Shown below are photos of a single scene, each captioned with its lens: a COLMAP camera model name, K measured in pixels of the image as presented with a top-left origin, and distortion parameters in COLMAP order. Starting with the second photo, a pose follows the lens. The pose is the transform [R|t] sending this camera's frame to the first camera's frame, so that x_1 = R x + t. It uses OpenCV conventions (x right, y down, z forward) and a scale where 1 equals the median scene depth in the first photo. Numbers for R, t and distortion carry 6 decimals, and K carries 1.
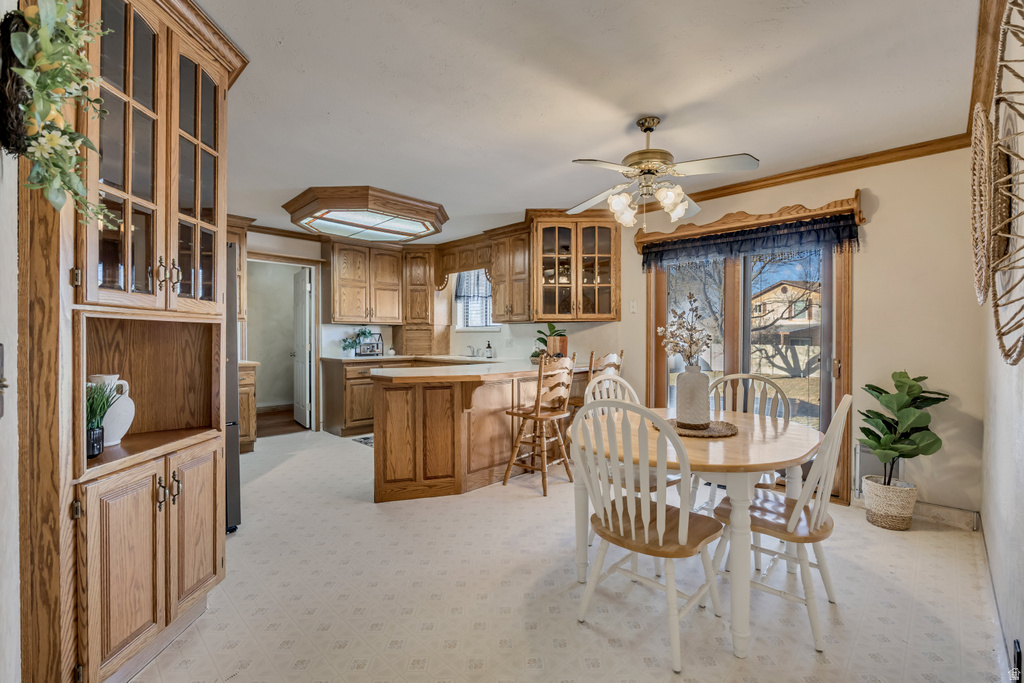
lens RADIAL K [[441.5, 0, 516.1], [0, 441.5, 335.0], [0, 0, 1]] dist [-0.001884, -0.000027]
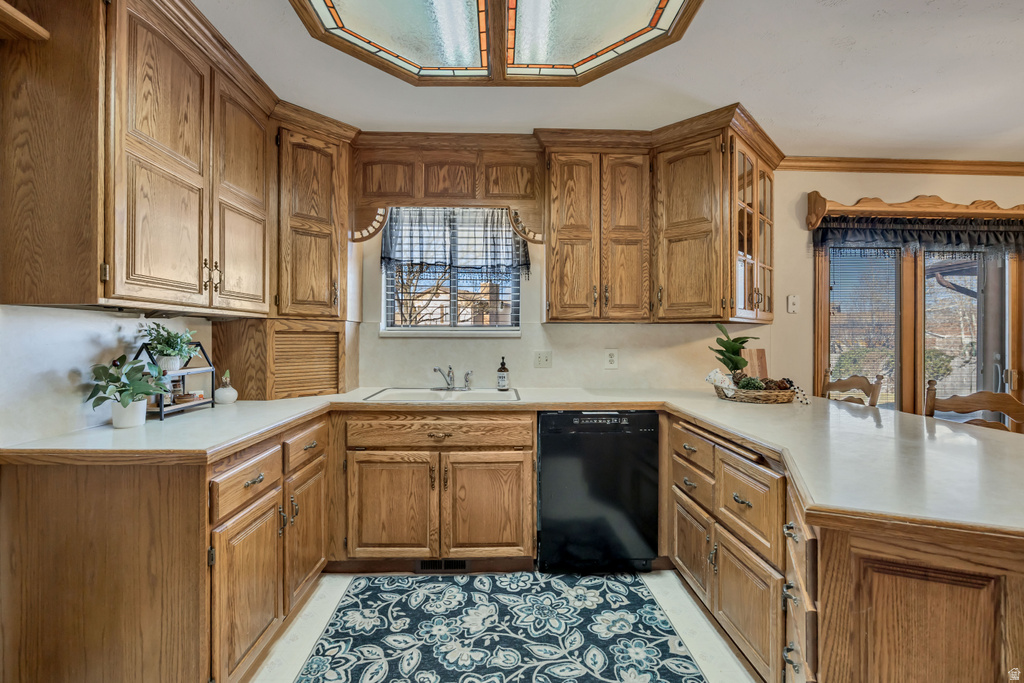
lens RADIAL K [[454.2, 0, 509.0], [0, 454.2, 336.2], [0, 0, 1]] dist [-0.010567, -0.000215]
pose [[0.698852, 0.003844, 0.715256, -0.532159], [-0.002865, 0.999993, -0.002574, -0.010412], [-0.715260, -0.000250, 0.698858, 0.809993]]
